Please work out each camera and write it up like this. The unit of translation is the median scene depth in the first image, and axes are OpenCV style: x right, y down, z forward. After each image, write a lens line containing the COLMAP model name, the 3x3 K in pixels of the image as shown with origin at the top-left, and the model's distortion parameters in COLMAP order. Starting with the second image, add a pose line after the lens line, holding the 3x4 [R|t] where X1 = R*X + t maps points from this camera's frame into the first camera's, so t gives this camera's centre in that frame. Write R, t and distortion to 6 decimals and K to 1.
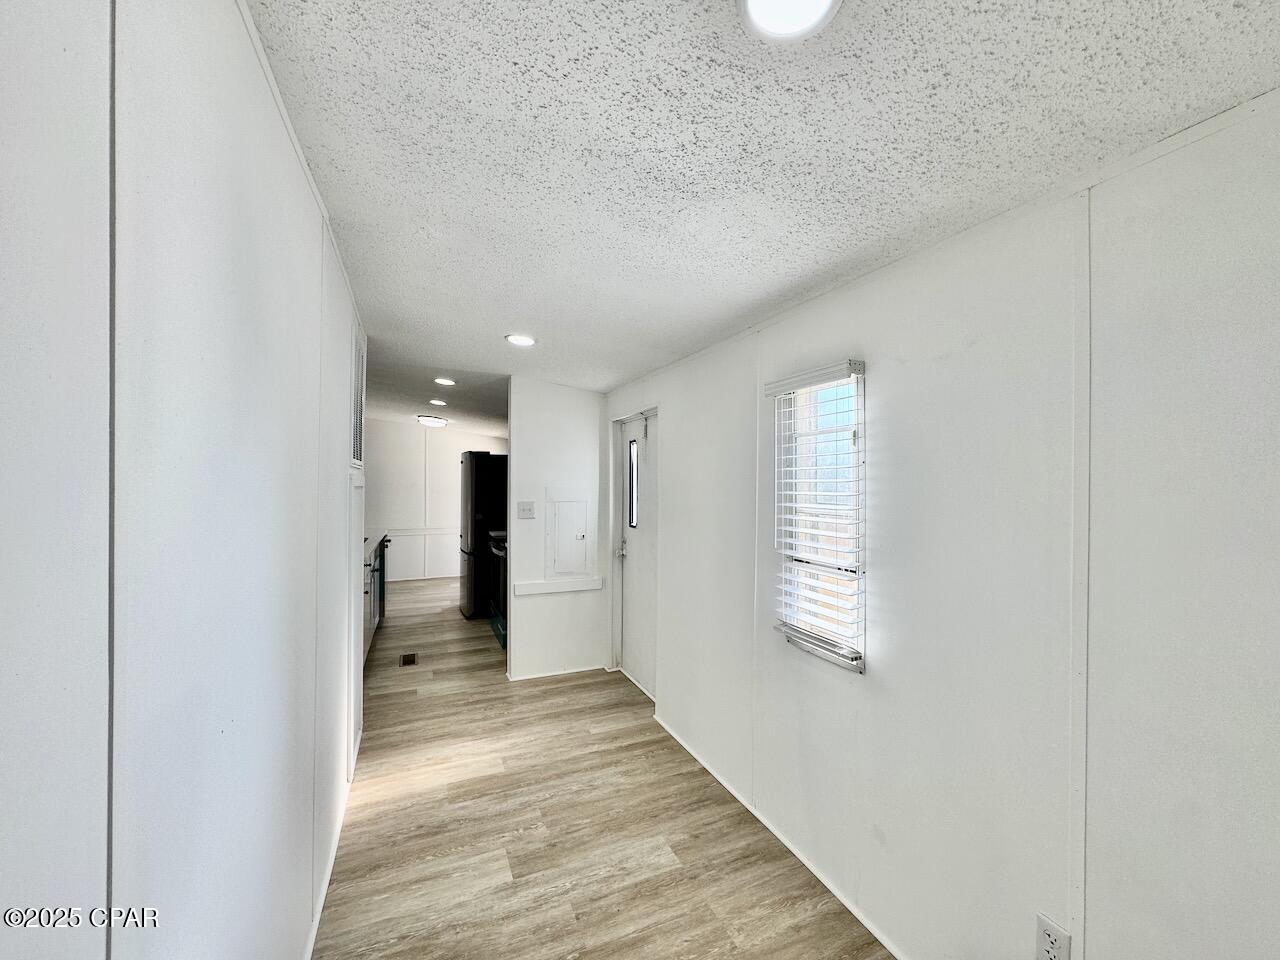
lens RADIAL K [[515.1, 0, 646.8], [0, 515.1, 481.2], [0, 0, 1]] dist [-0.004748, 0.001025]
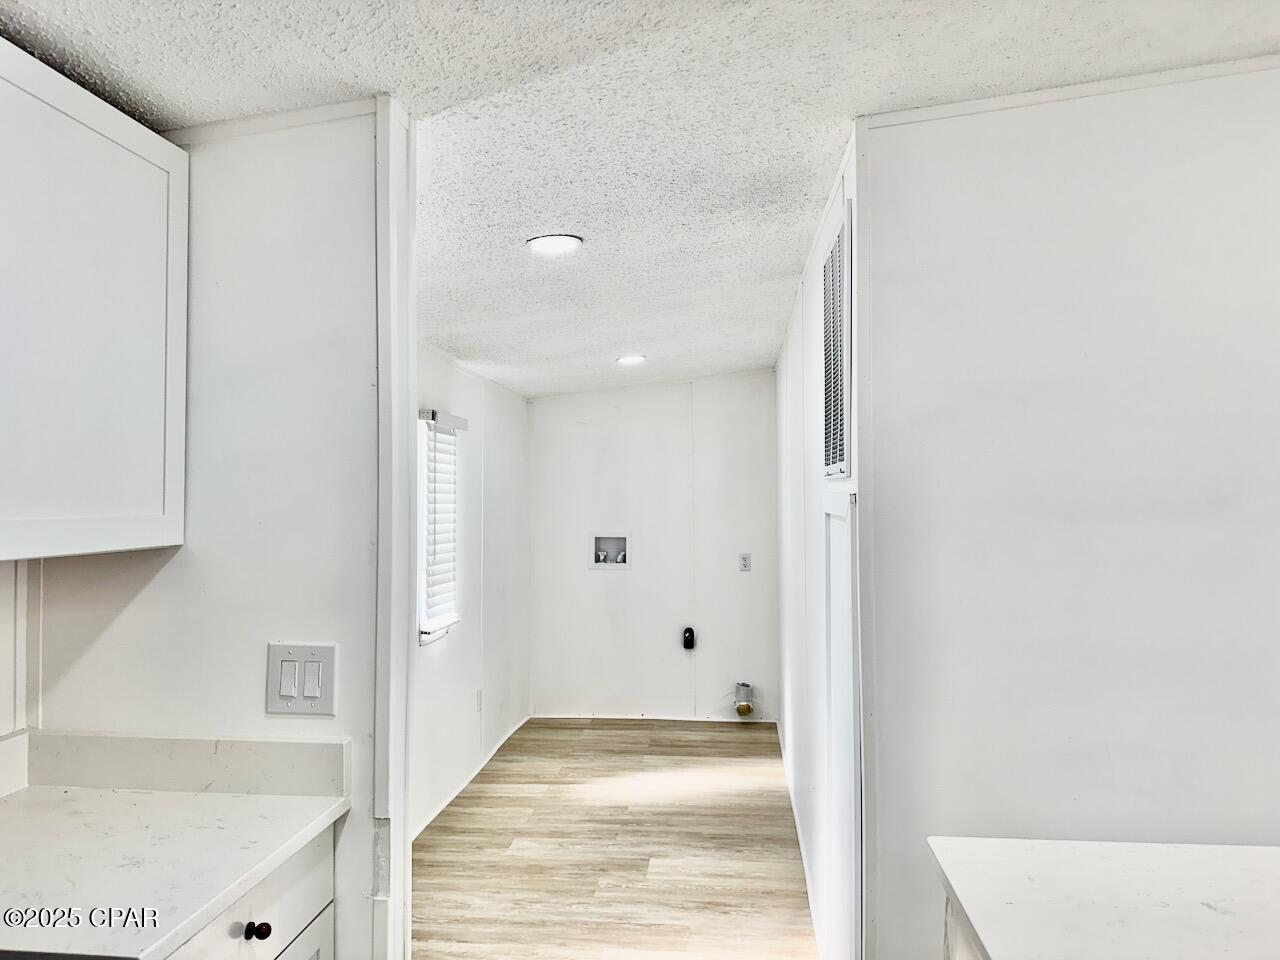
lens RADIAL K [[914.6, 0, 638.7], [0, 914.6, 475.6], [0, 0, 1]] dist [0.057389, -0.016272]
pose [[-0.867254, 0.008198, 0.497798, -1.009479], [-0.002632, 0.999775, -0.021050, -0.010157], [-0.497858, -0.019566, -0.867038, 2.245727]]
